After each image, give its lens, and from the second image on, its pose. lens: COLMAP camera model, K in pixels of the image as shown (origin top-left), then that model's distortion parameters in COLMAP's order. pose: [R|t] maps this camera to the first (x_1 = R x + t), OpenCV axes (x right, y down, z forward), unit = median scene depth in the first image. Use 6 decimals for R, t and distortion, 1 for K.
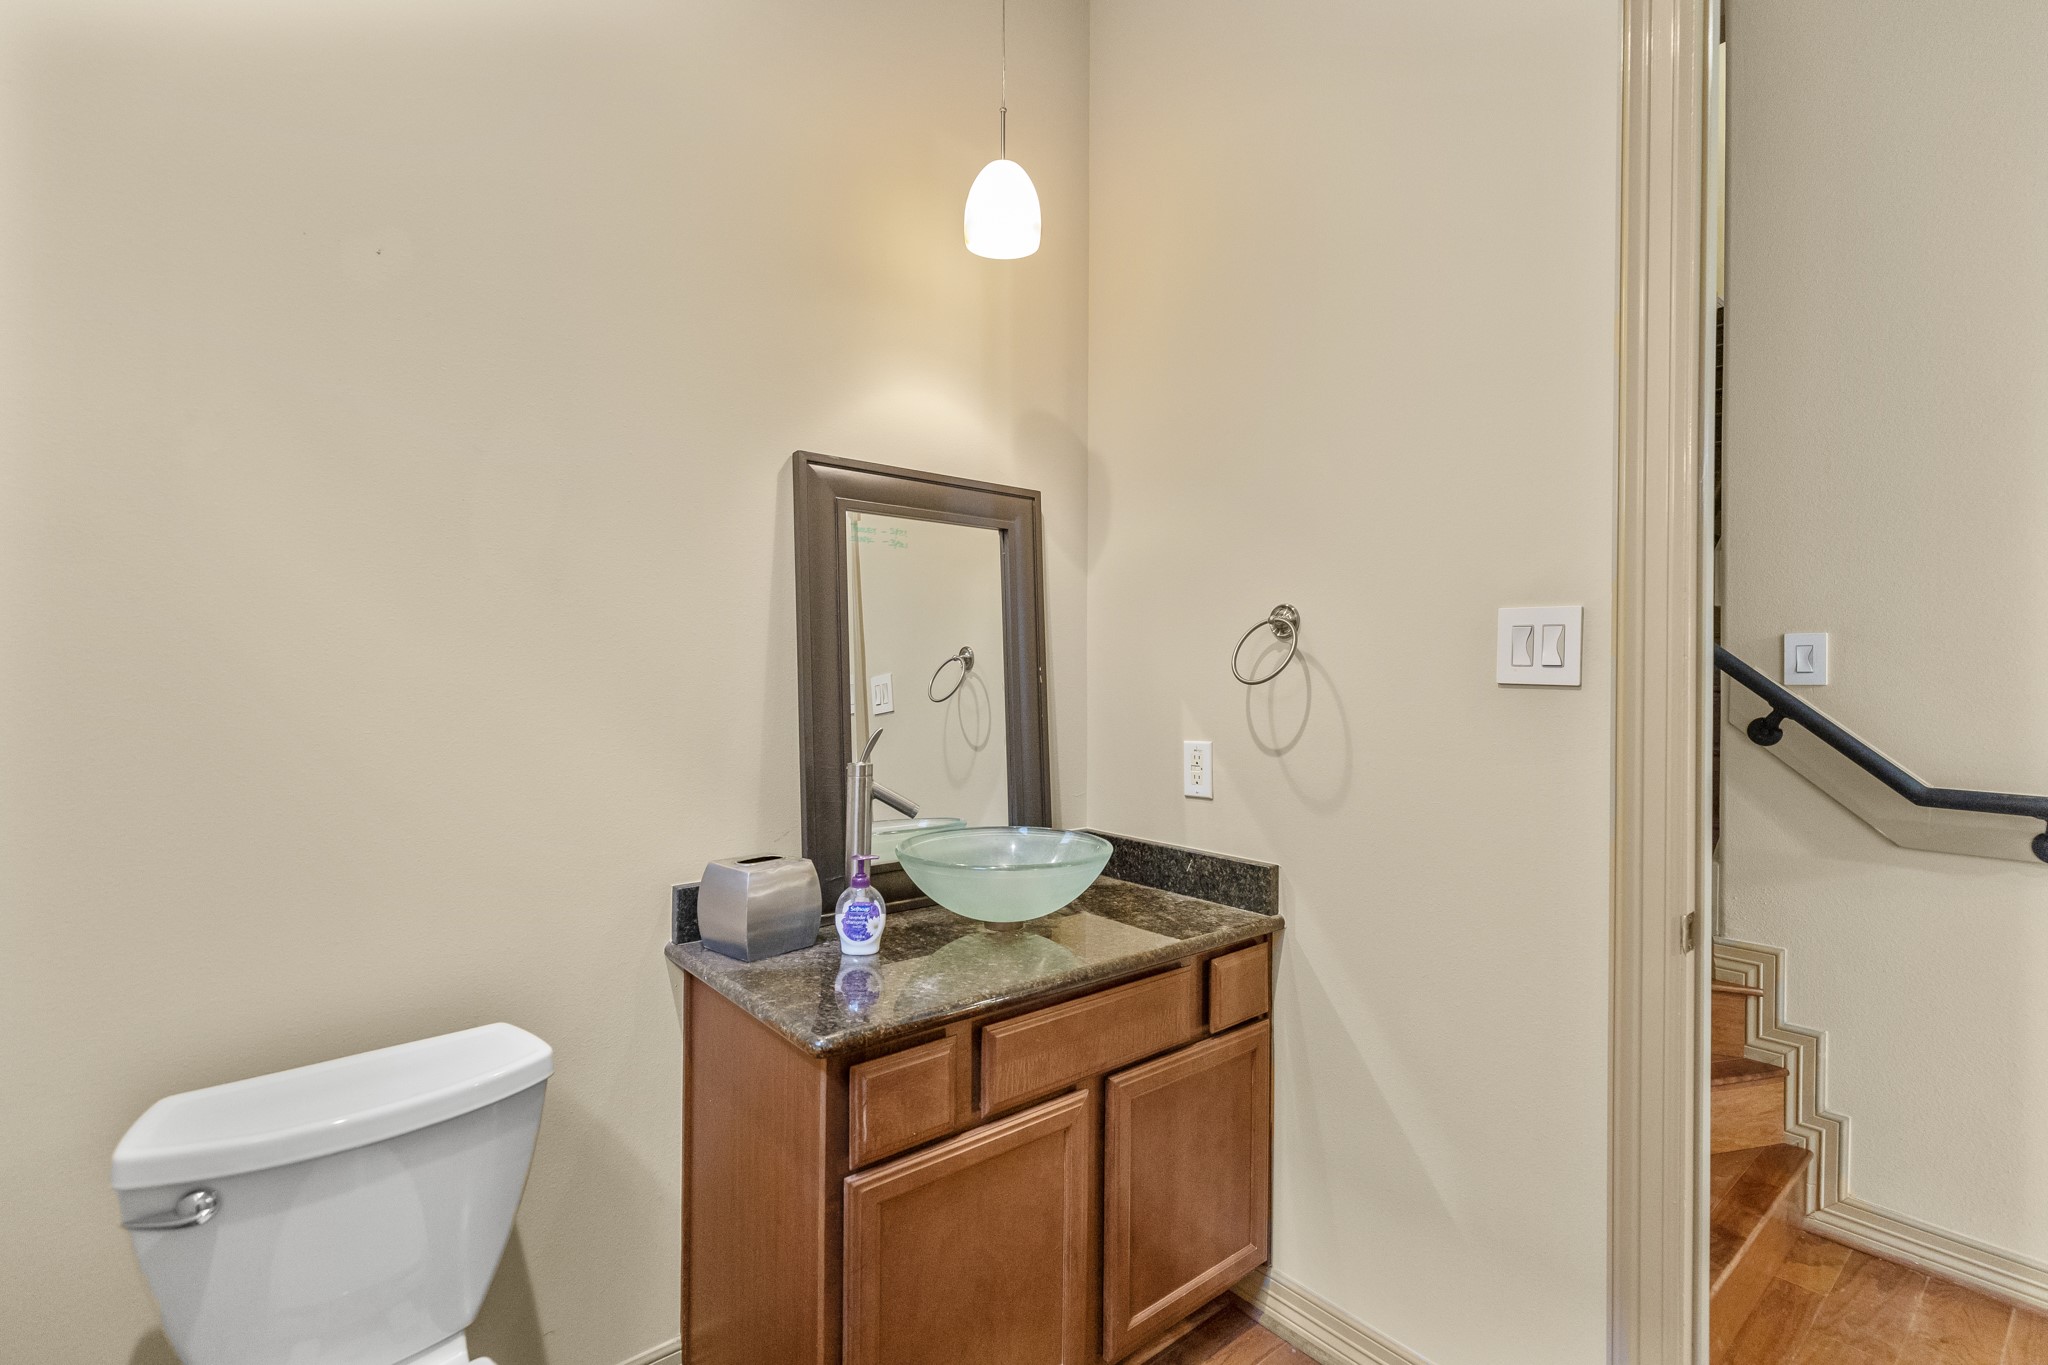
lens RADIAL K [[928.4, 0, 1020.6], [0, 928.4, 671.1], [0, 0, 1]] dist [-0.000327, -0.000499]
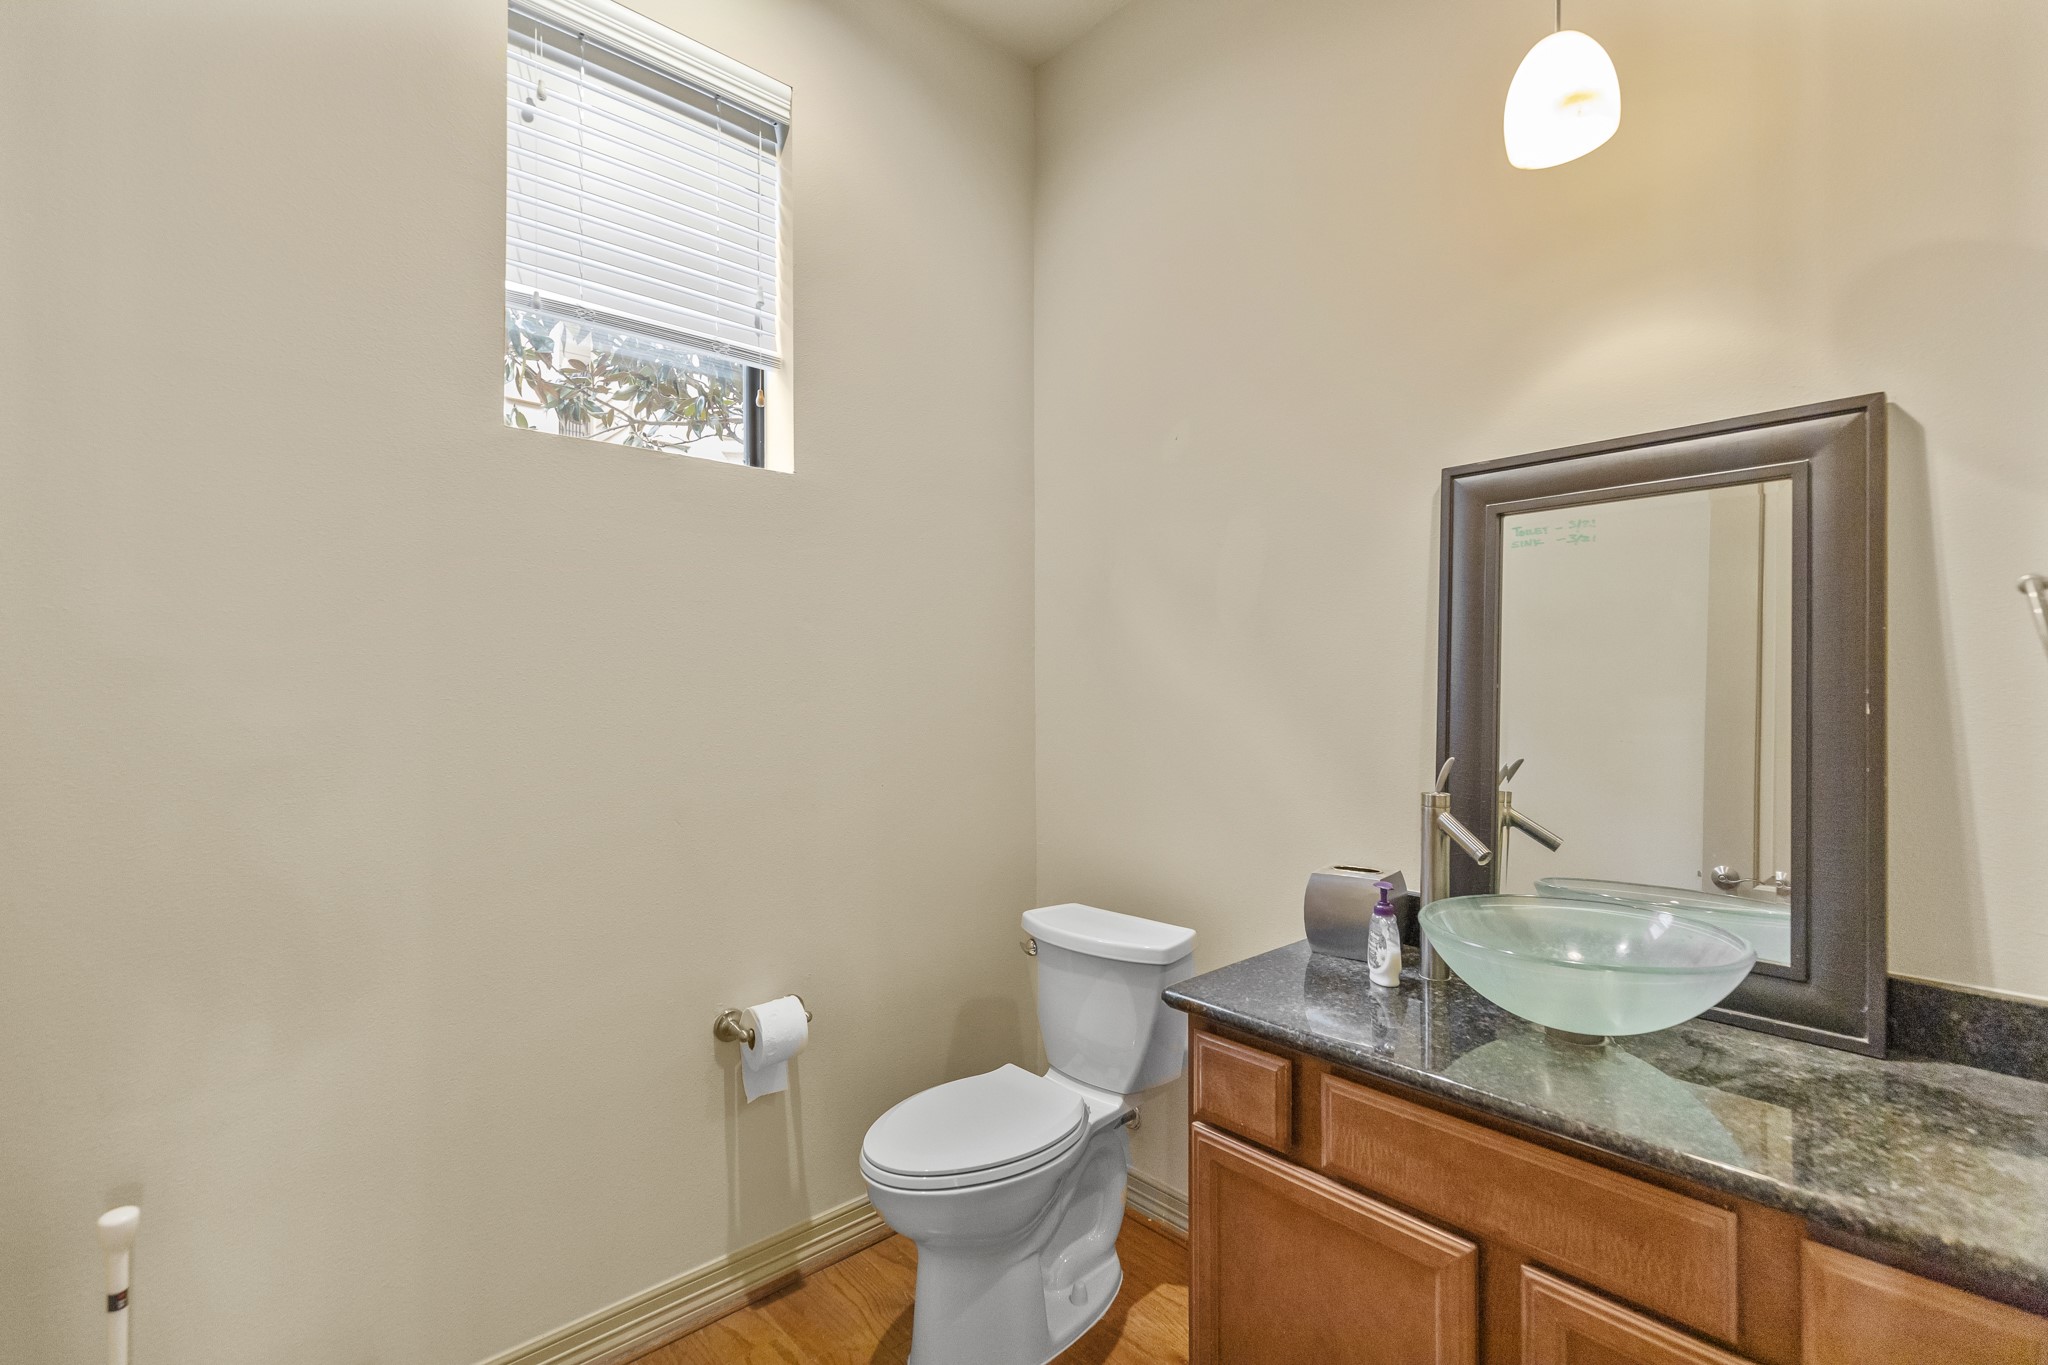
lens RADIAL K [[914.3, 0, 1031.6], [0, 914.3, 693.2], [0, 0, 1]] dist [-0.001405, 0.000003]
pose [[0.037418, -0.006920, -0.999276, 0.817106], [-0.003001, 0.999971, -0.007037, 0.006377], [0.999295, 0.003263, 0.037396, 0.622290]]
